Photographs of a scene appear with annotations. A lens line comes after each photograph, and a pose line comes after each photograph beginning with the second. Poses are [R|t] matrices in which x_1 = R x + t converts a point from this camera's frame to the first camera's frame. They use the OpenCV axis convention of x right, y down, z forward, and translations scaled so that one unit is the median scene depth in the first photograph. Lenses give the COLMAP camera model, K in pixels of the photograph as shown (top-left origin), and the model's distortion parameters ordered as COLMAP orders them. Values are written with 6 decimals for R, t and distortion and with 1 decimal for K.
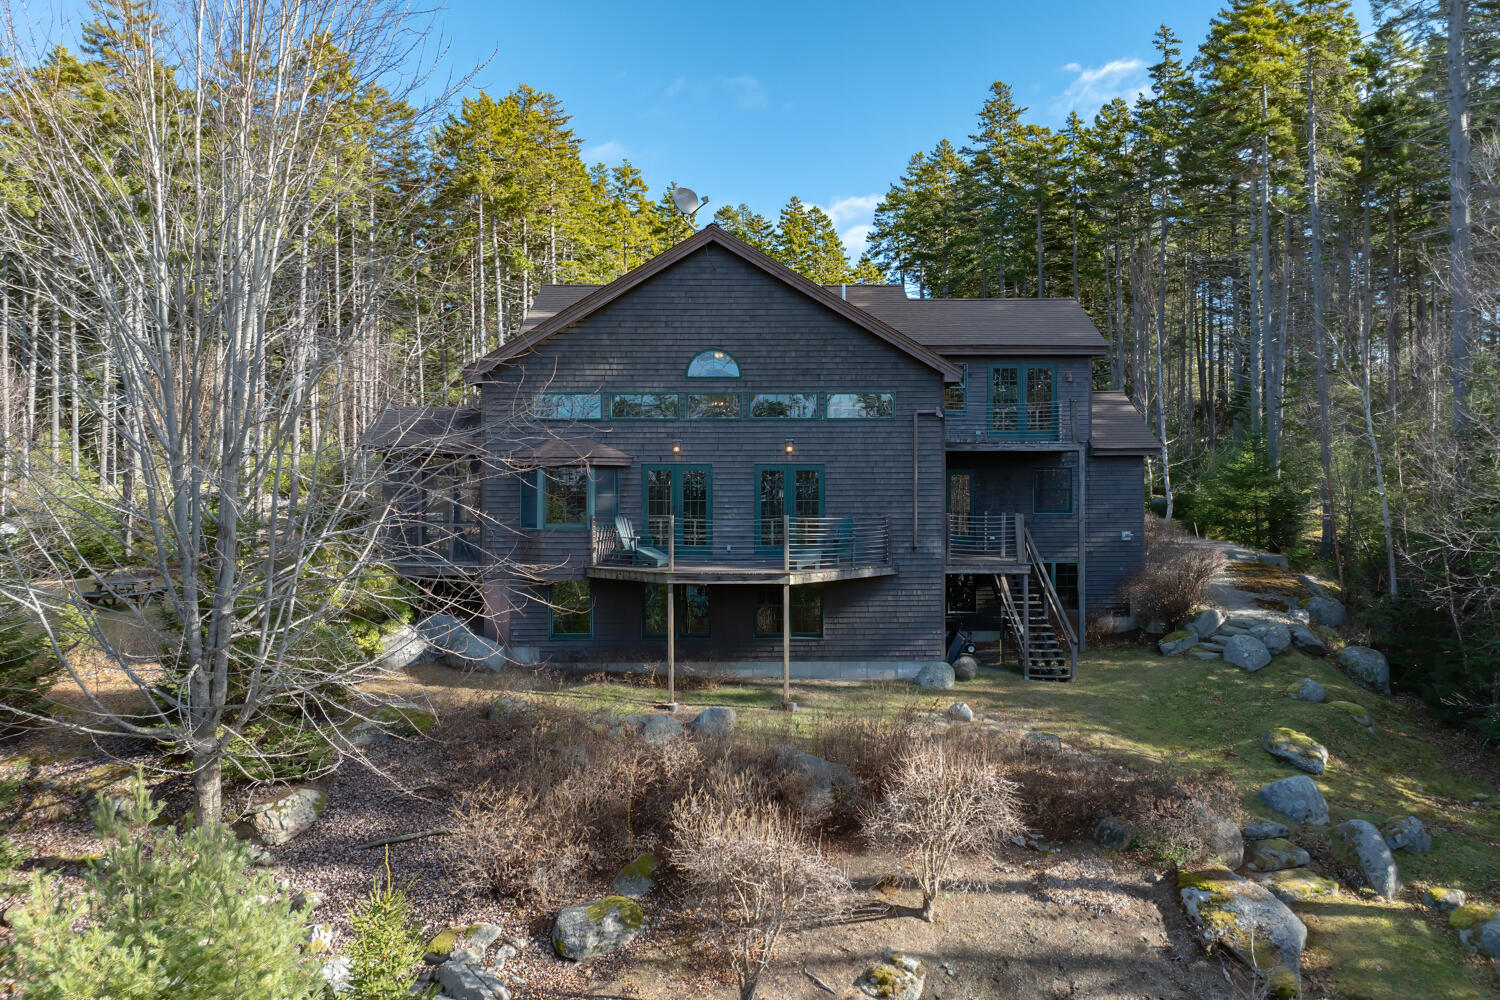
lens RADIAL K [[1036.0, 0, 752.9], [0, 1036.0, 468.6], [0, 0, 1]] dist [-0.025325, -0.006651]
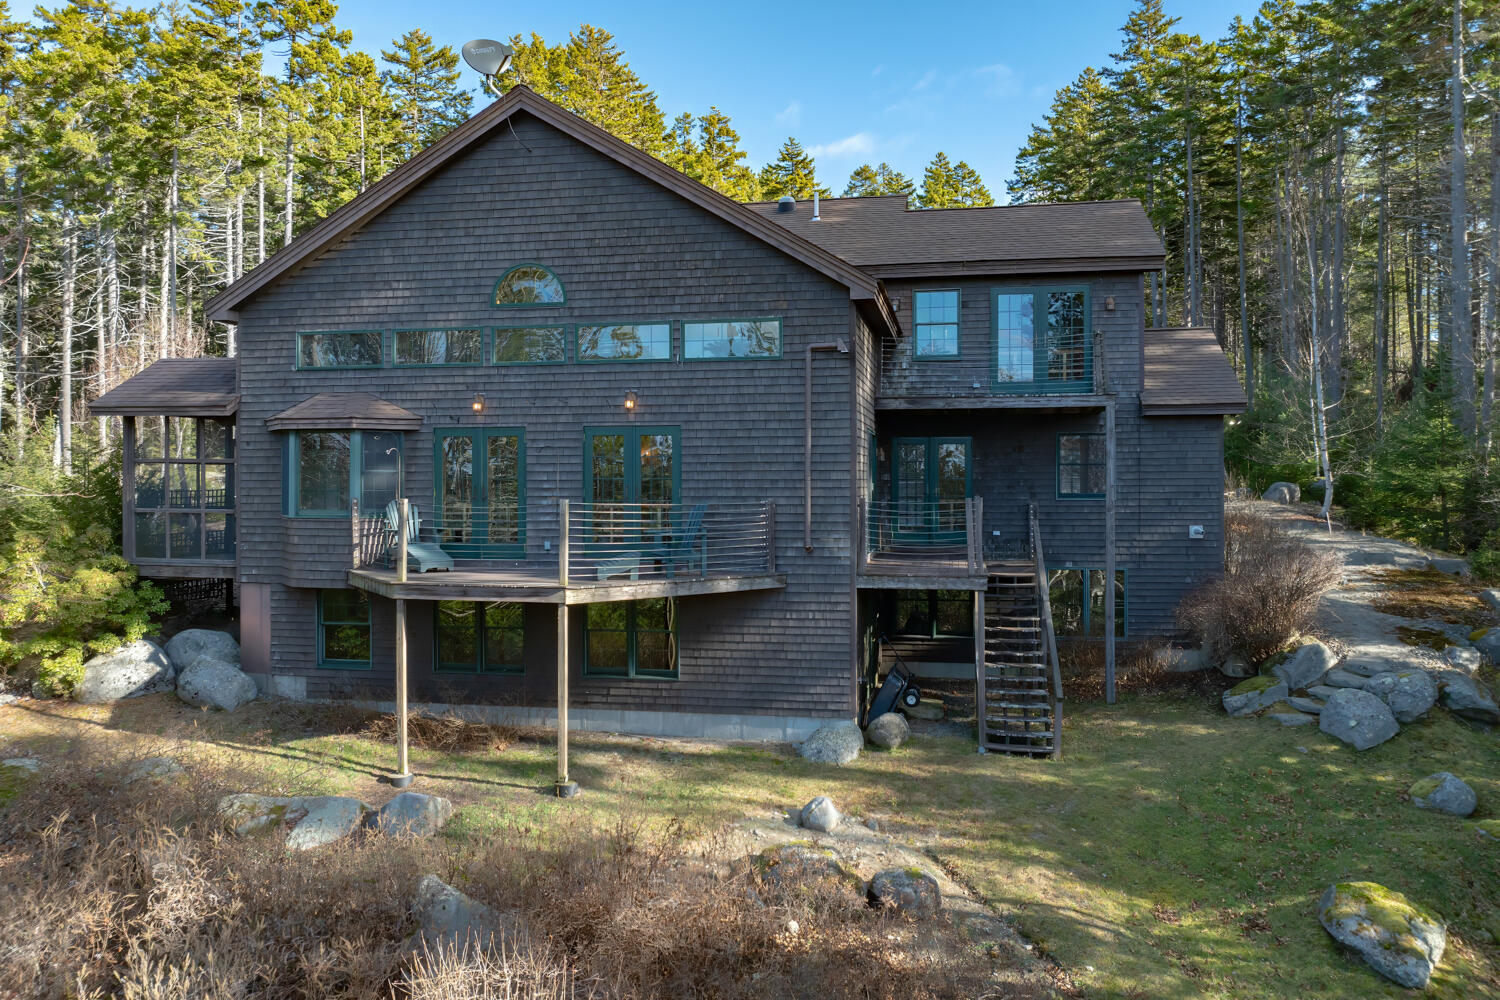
lens RADIAL K [[1054.7, 0, 756.7], [0, 1054.7, 463.6], [0, 0, 1]] dist [-0.034132, 0.008173]
pose [[0.984392, -0.003061, -0.175963, 0.232276], [0.004645, 0.999952, 0.008591, 0.014641], [0.175928, -0.009274, 0.984359, 0.307995]]
